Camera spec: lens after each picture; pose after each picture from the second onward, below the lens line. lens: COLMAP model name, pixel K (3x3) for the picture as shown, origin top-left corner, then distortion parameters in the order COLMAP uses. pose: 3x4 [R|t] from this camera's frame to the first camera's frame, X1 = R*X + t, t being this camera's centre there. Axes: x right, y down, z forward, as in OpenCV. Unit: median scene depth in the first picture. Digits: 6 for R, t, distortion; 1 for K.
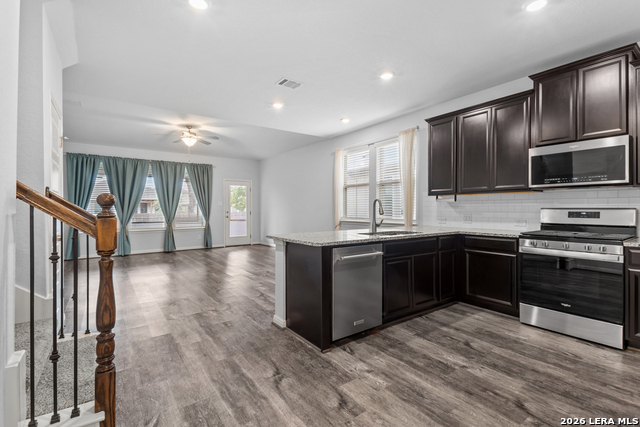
lens RADIAL K [[298.6, 0, 322.7], [0, 298.6, 208.8], [0, 0, 1]] dist [0.015016, -0.009394]
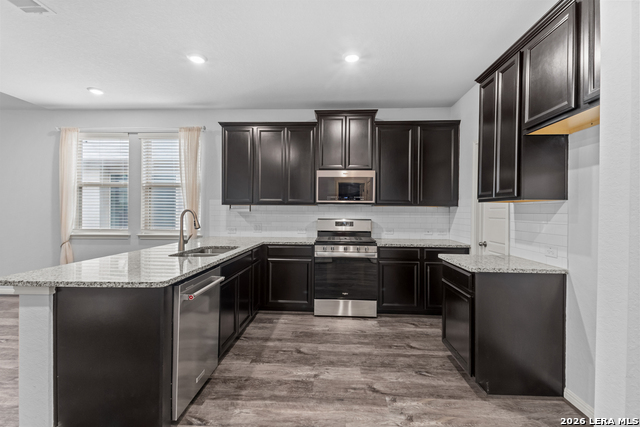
lens RADIAL K [[294.3, 0, 324.5], [0, 294.3, 210.6], [0, 0, 1]] dist [0.057443, -0.029499]
pose [[0.620738, 0.010260, 0.783951, -0.250884], [-0.009888, 0.999937, -0.005257, -0.033861], [-0.783956, -0.004488, 0.620800, 0.249316]]
